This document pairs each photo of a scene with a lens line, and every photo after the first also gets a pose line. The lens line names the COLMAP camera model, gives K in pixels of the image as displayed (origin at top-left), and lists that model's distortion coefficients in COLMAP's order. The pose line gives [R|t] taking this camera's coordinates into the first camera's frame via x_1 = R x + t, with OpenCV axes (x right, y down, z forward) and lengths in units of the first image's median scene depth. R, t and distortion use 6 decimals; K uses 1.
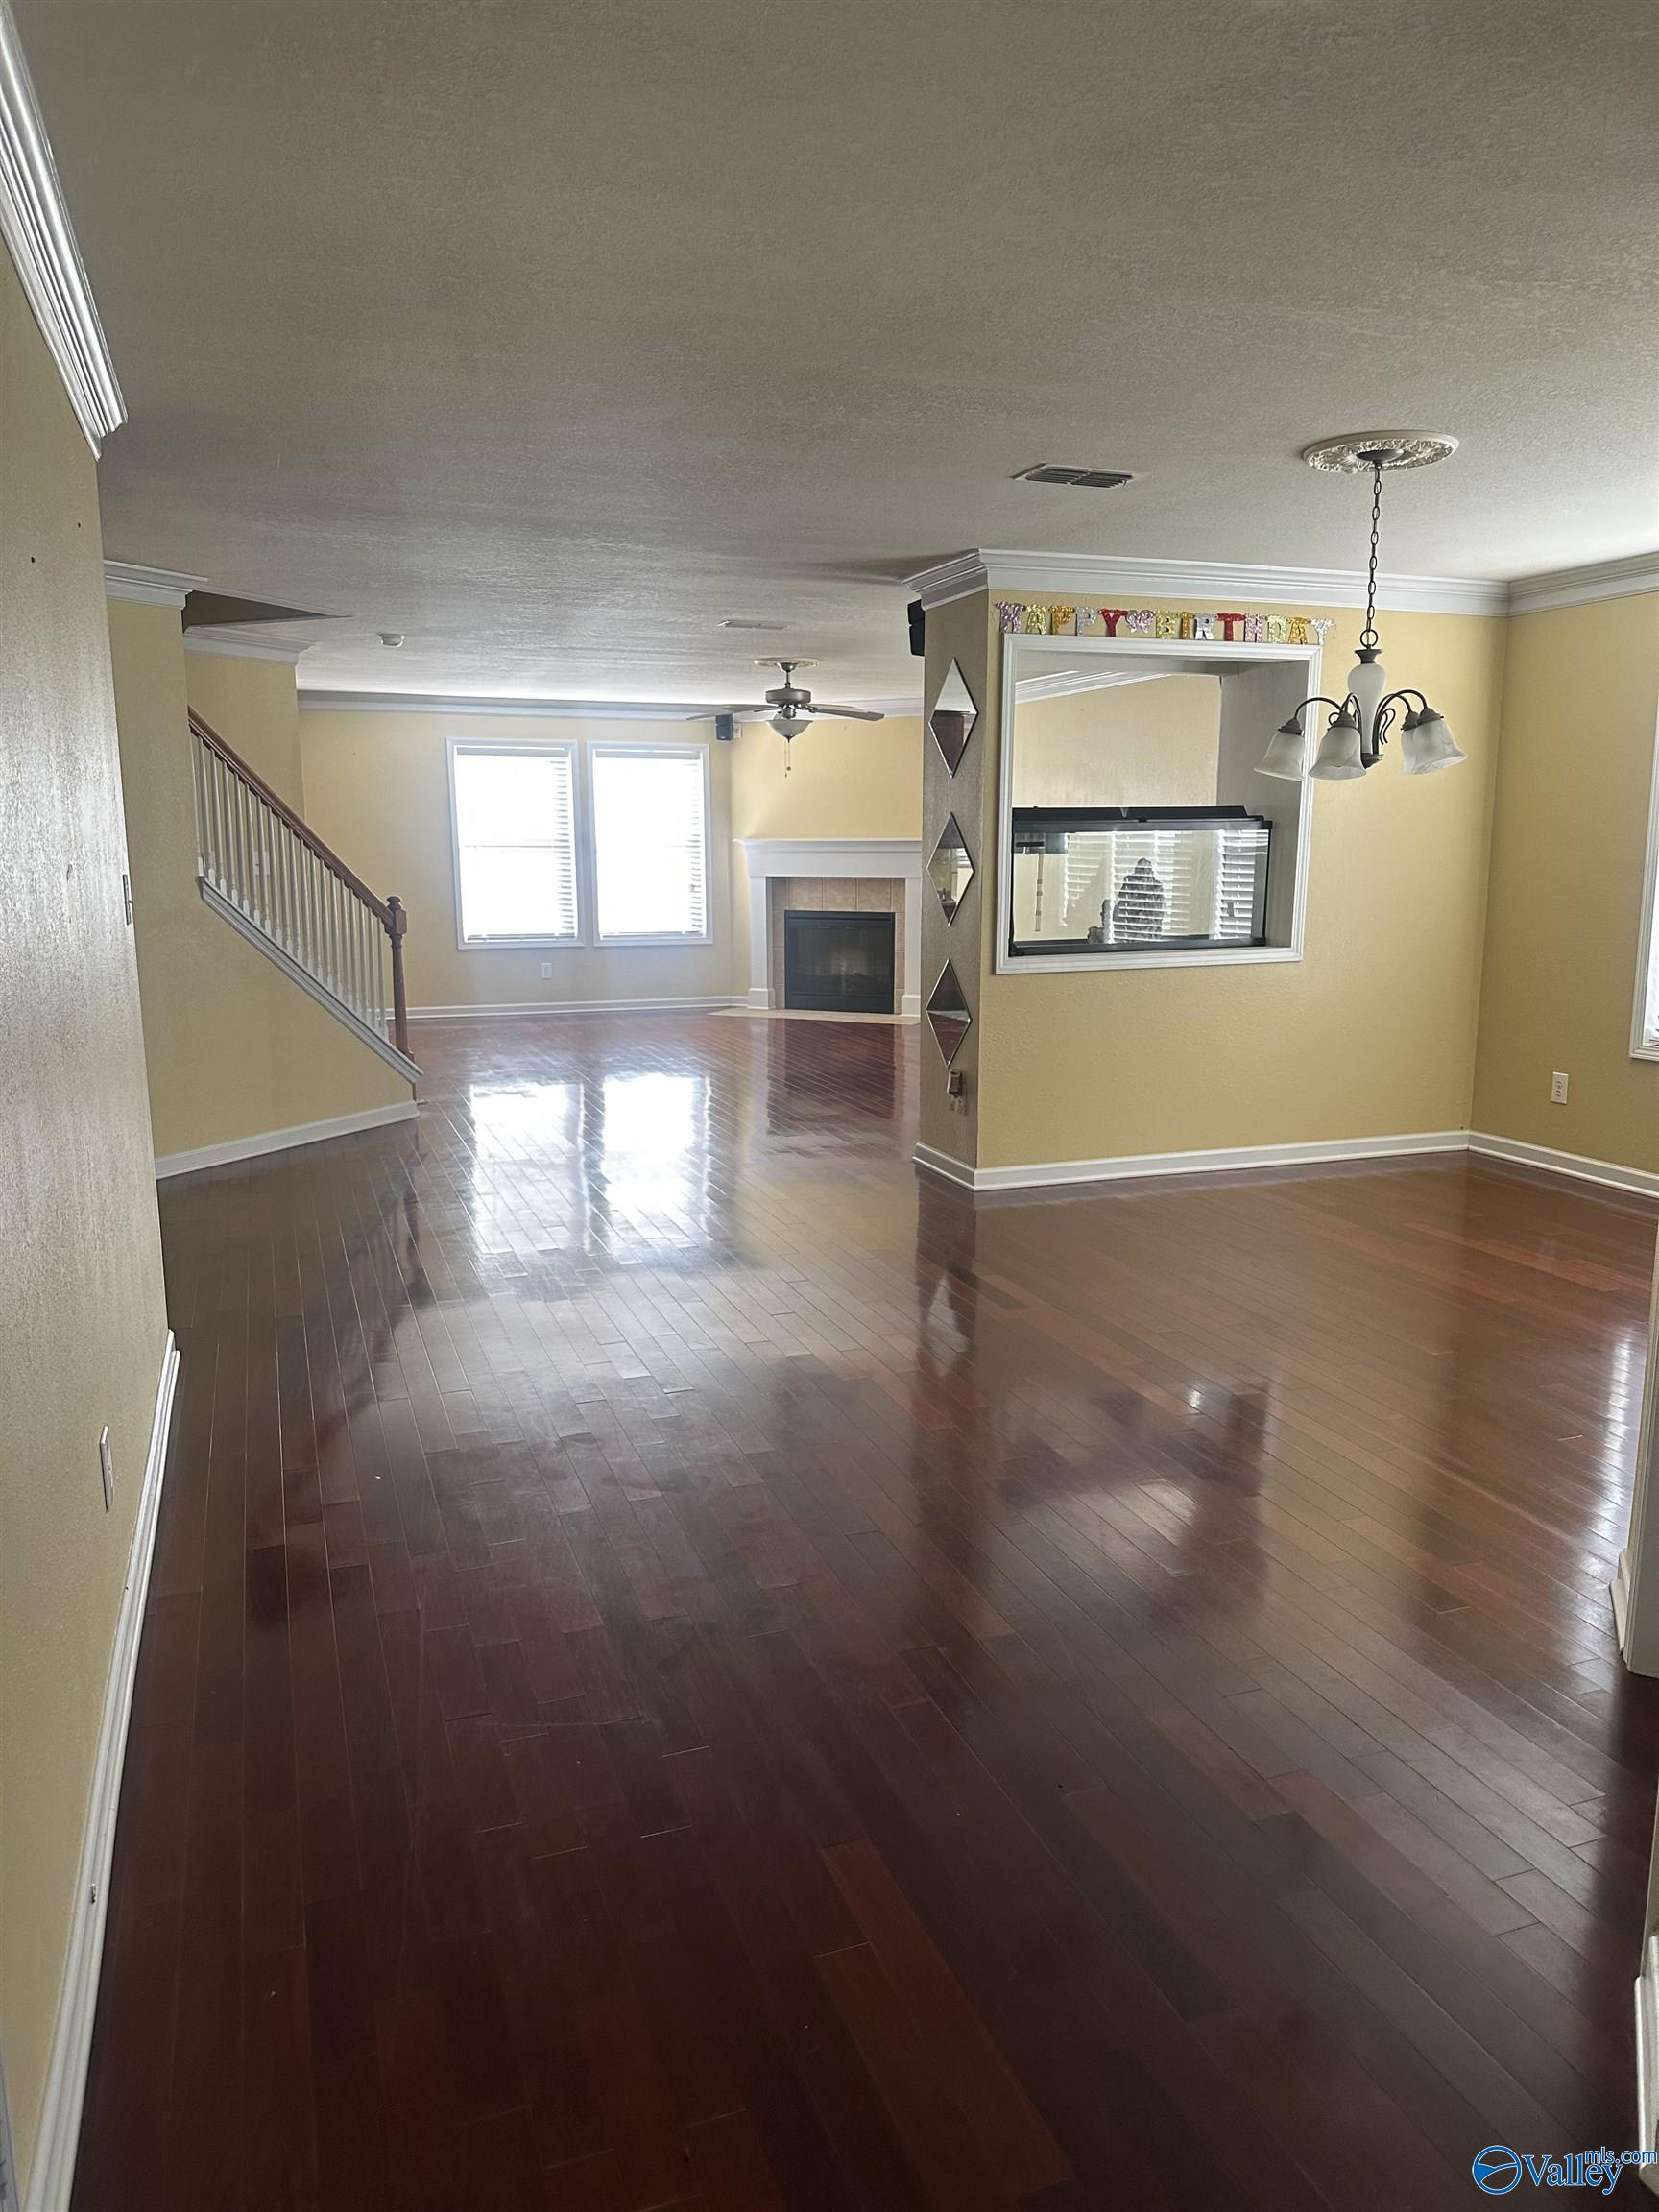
lens RADIAL K [[1557.8, 0, 837.0], [0, 1557.8, 1147.6], [0, 0, 1]] dist [-0.000081, -0.000432]
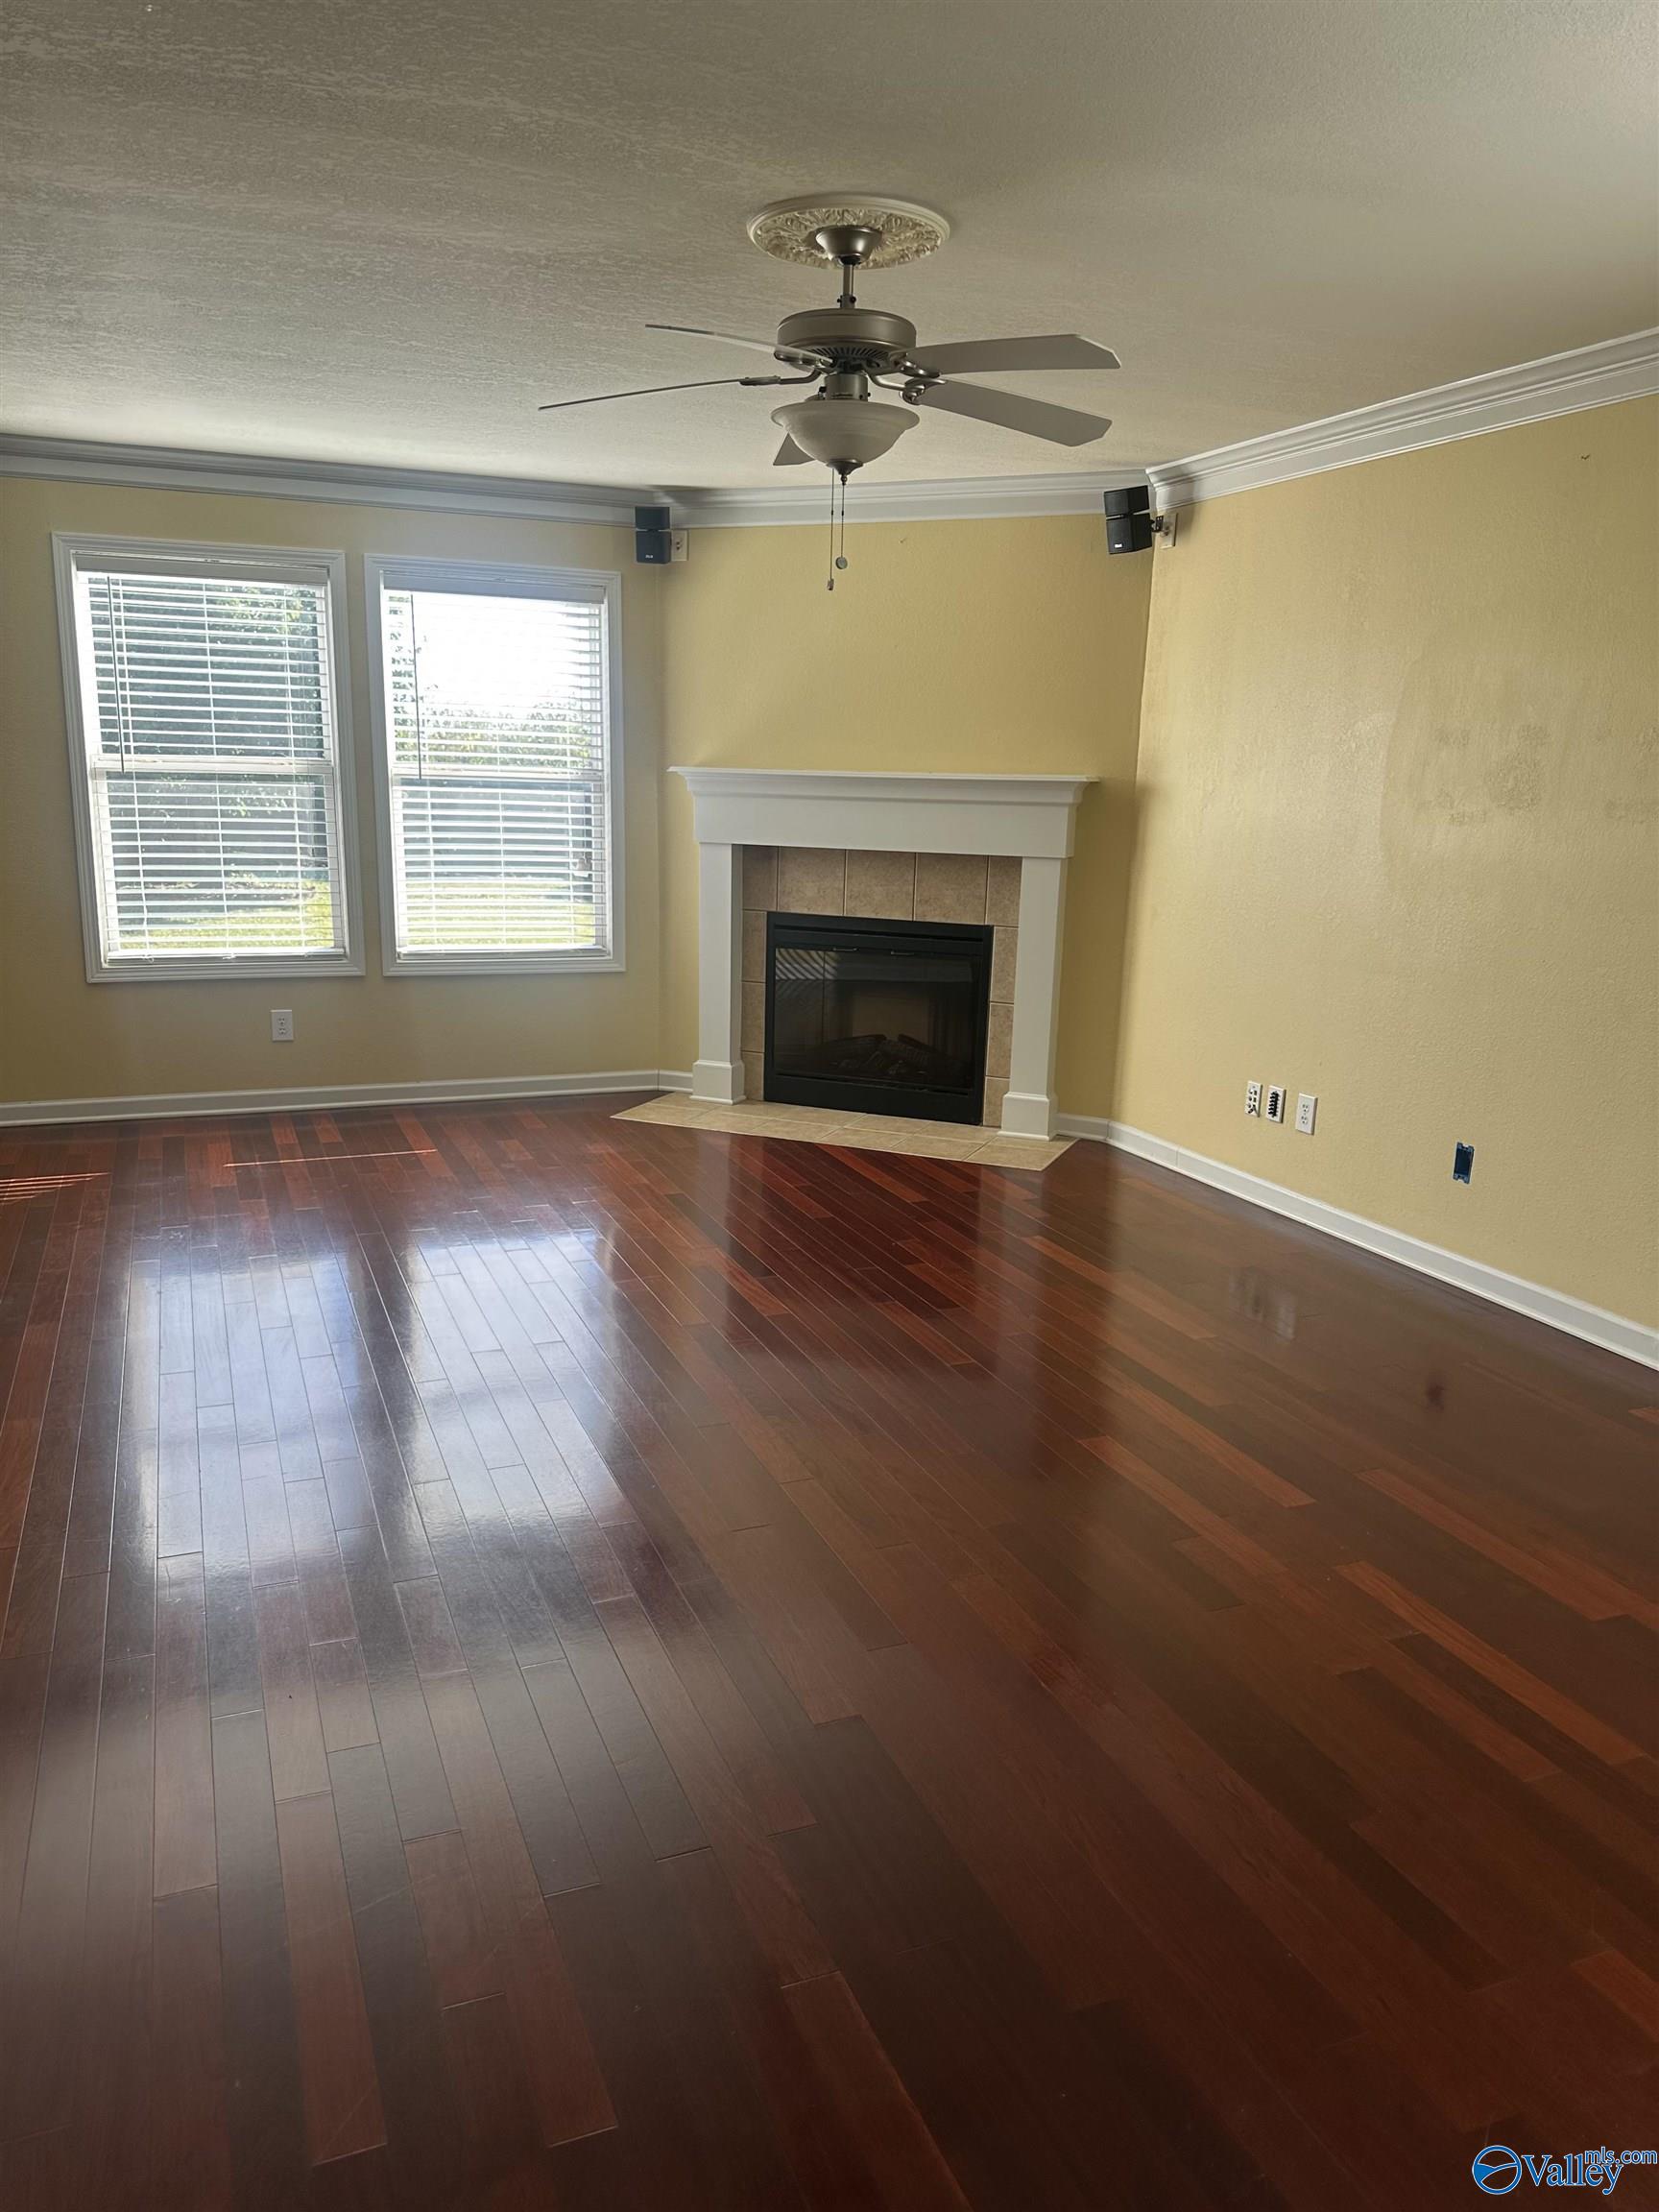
lens RADIAL K [[1551.0, 0, 823.2], [0, 1551.0, 1154.9], [0, 0, 1]] dist [0.006734, -0.004274]
pose [[0.999189, 0.015361, 0.037232, -0.033566], [-0.017485, 0.998196, 0.057429, -0.103862], [-0.036282, -0.058034, 0.997655, 0.496608]]
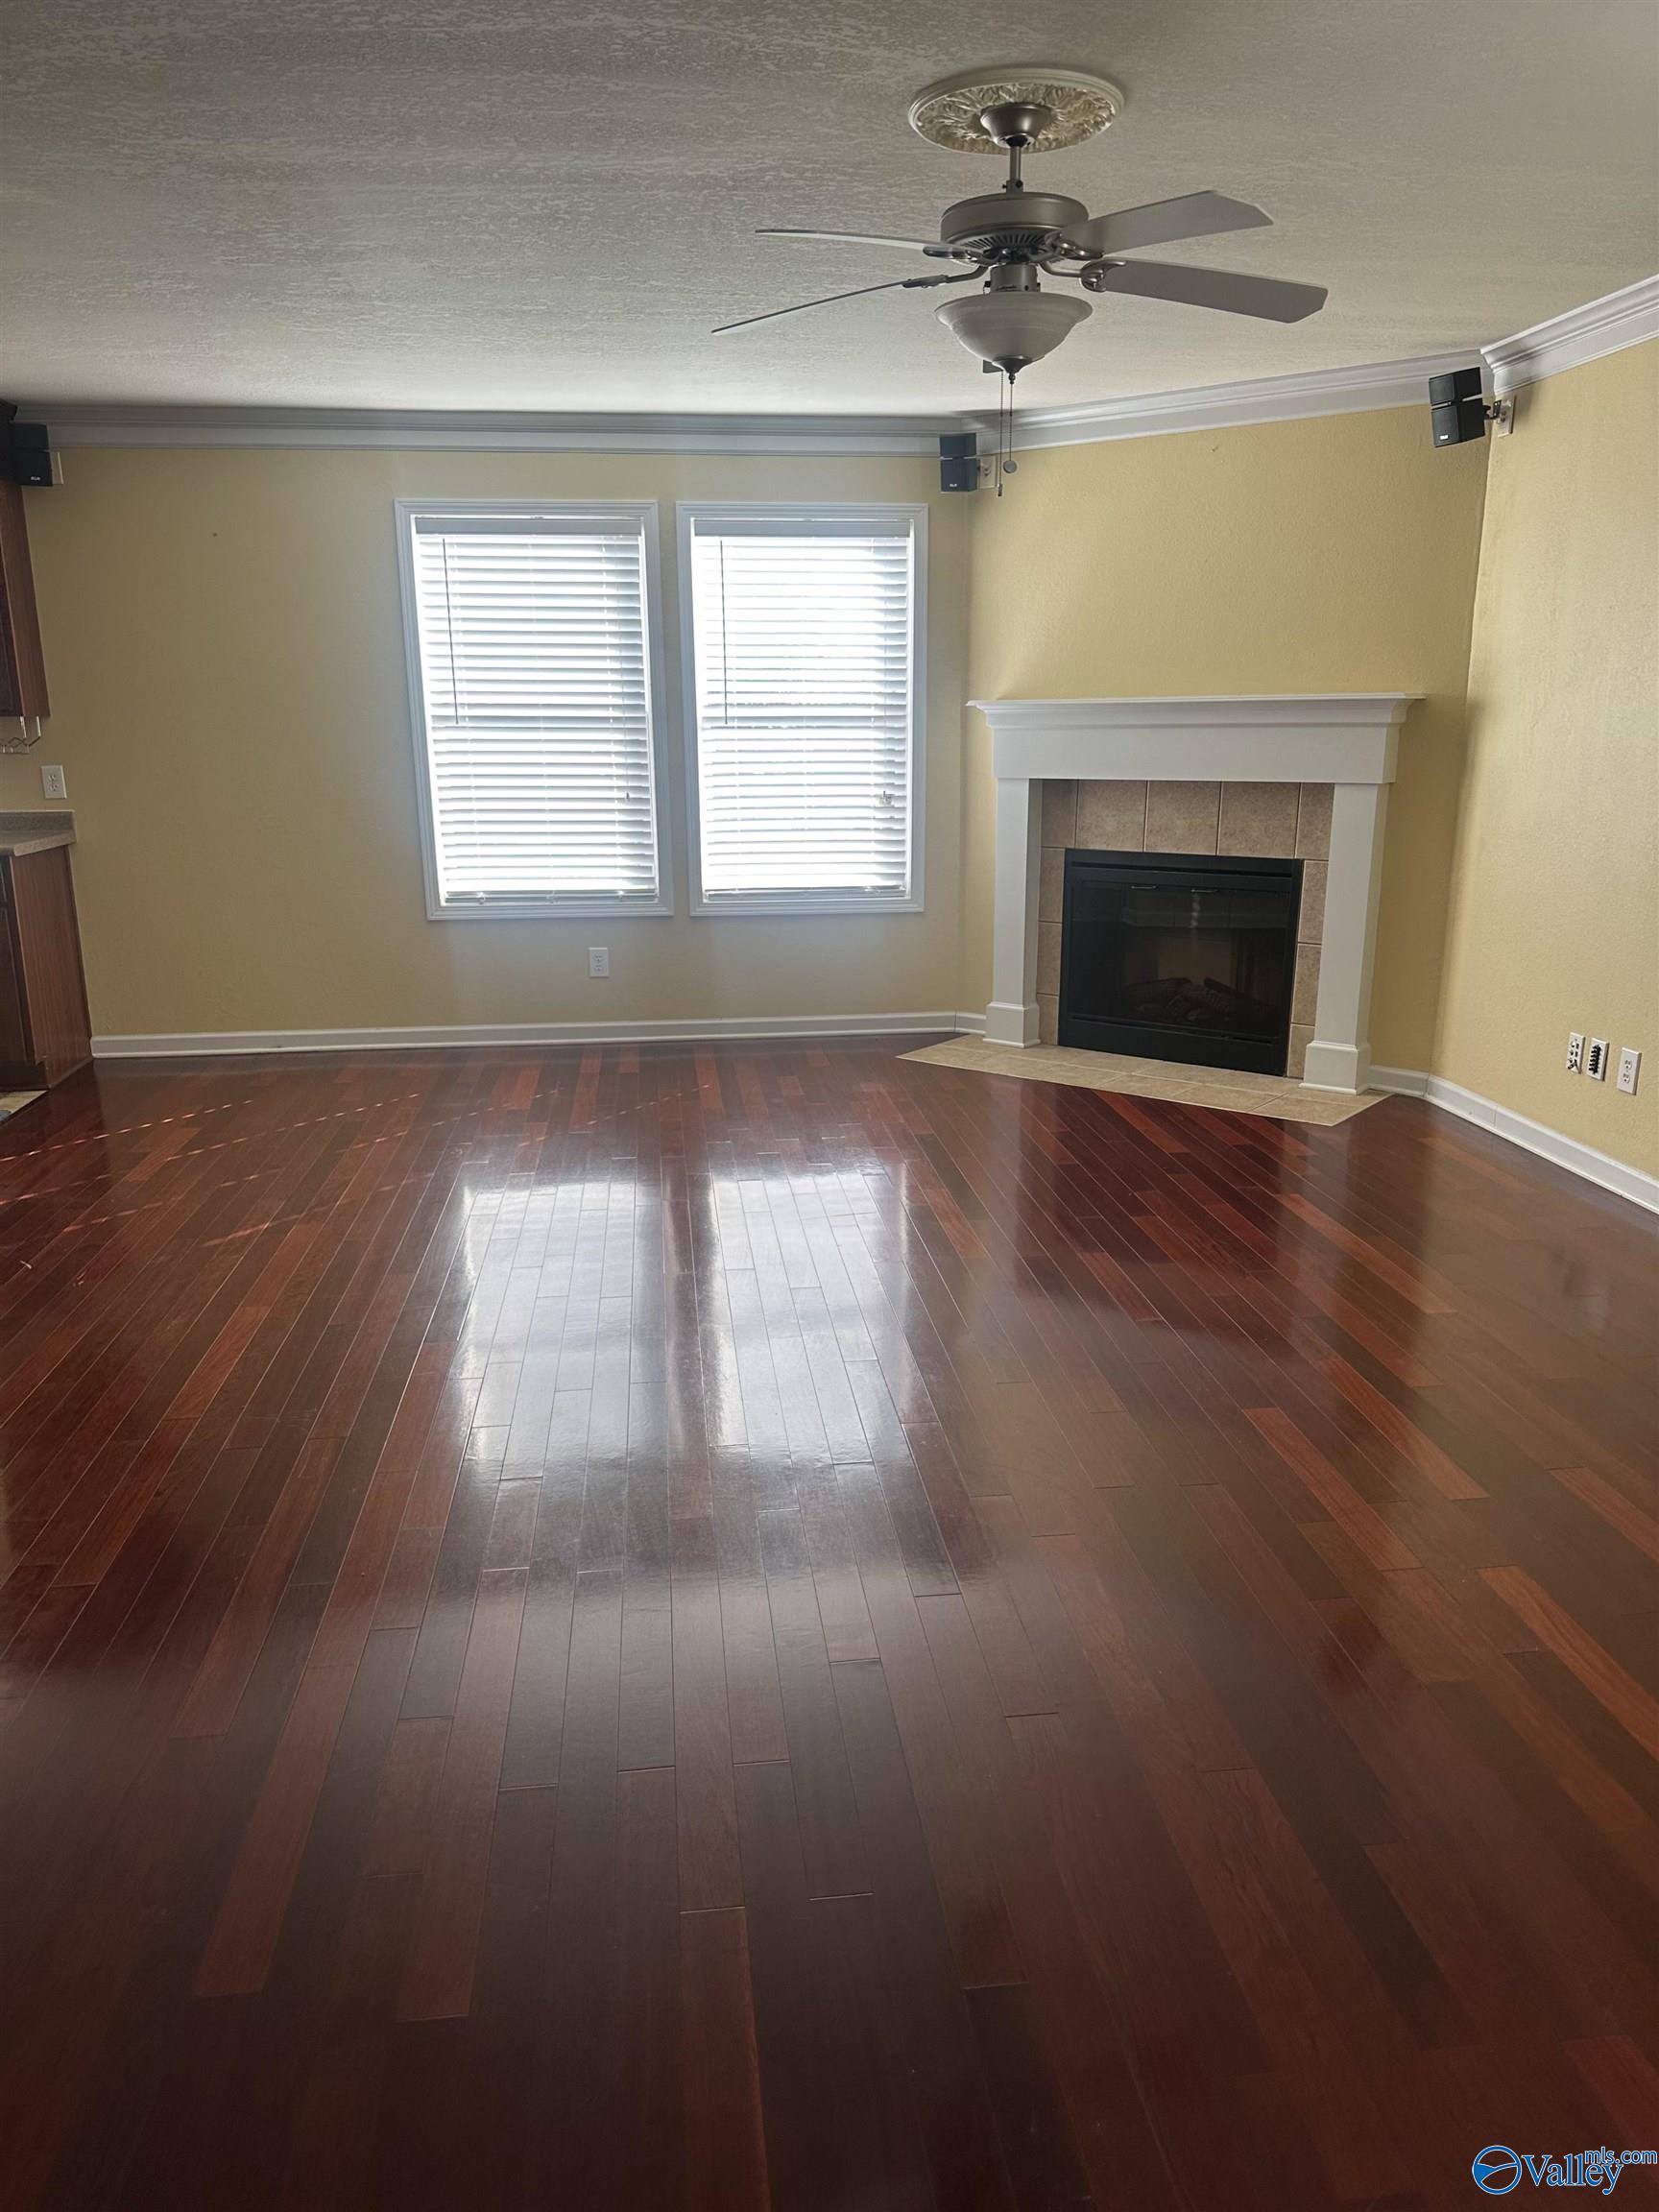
lens RADIAL K [[1557.8, 0, 837.0], [0, 1557.8, 1147.6], [0, 0, 1]] dist [-0.000081, -0.000432]
pose [[0.974337, 0.055952, -0.218028, 0.008072], [-0.036749, 0.995158, 0.091159, -0.101971], [0.222073, -0.080807, 0.971676, 0.505348]]
